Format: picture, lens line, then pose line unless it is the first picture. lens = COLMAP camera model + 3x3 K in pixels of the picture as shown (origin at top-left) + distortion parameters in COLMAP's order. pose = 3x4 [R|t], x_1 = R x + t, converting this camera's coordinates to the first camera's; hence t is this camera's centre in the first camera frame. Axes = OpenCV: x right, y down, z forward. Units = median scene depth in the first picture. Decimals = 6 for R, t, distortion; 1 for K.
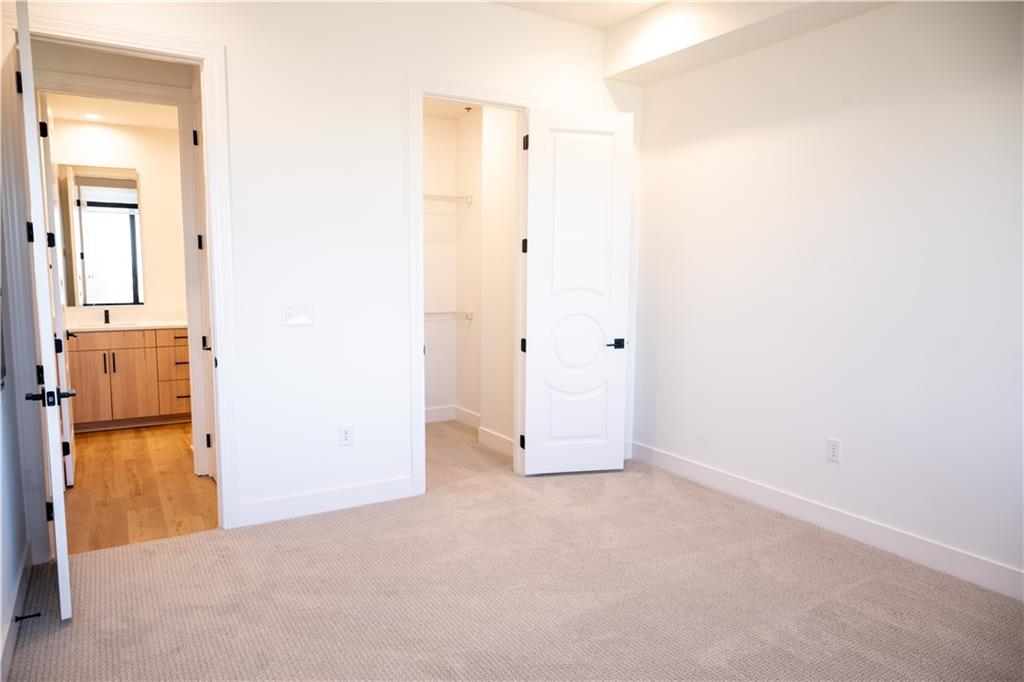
lens RADIAL K [[682.9, 0, 517.1], [0, 682.9, 343.4], [0, 0, 1]] dist [0.001050, -0.000837]
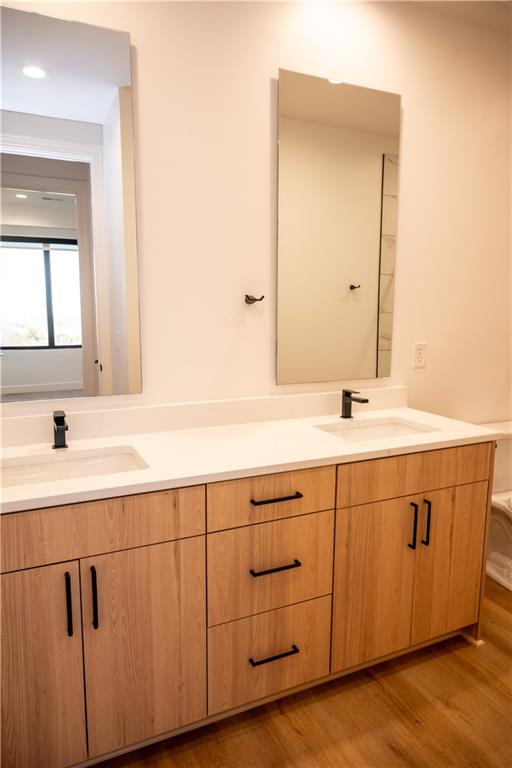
lens RADIAL K [[512.1, 0, 256.0], [0, 512.1, 384.0], [0, 0, 1]] dist [0.001050, -0.000837]
pose [[0.995211, 0.013482, -0.096815, -0.484516], [-0.010147, 0.999341, 0.034859, -0.078306], [0.097221, -0.033710, 0.994692, 0.759866]]
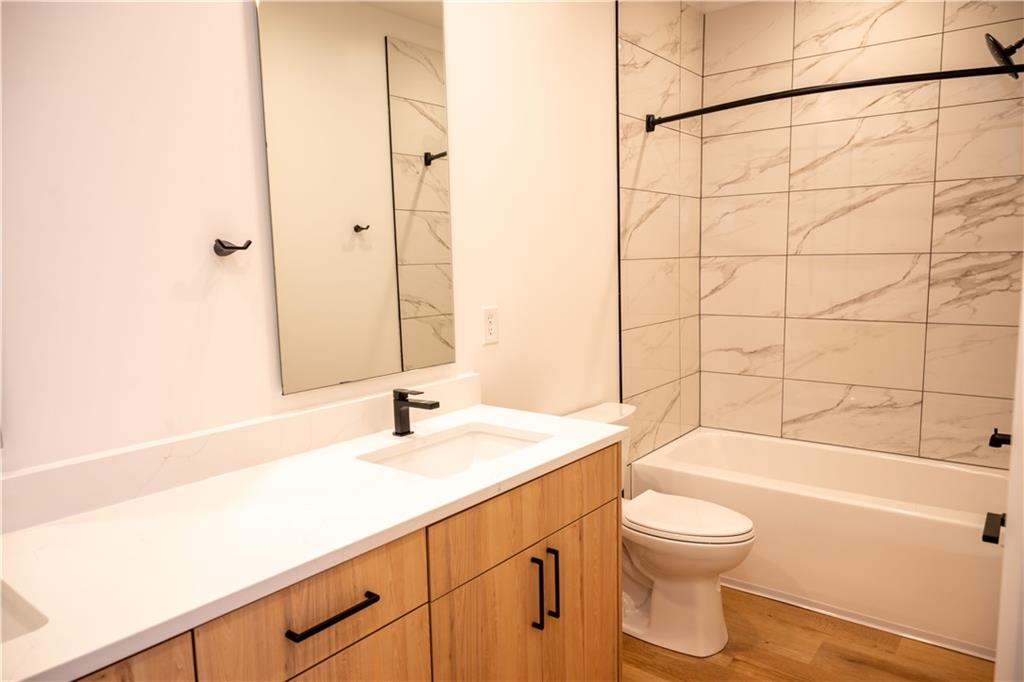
lens RADIAL K [[682.9, 0, 517.1], [0, 682.9, 343.4], [0, 0, 1]] dist [0.001050, -0.000837]
pose [[0.930652, -0.068546, 0.359427, -0.514868], [0.064532, 0.997647, 0.023169, -0.086456], [-0.360169, 0.001632, 0.932886, 0.828399]]
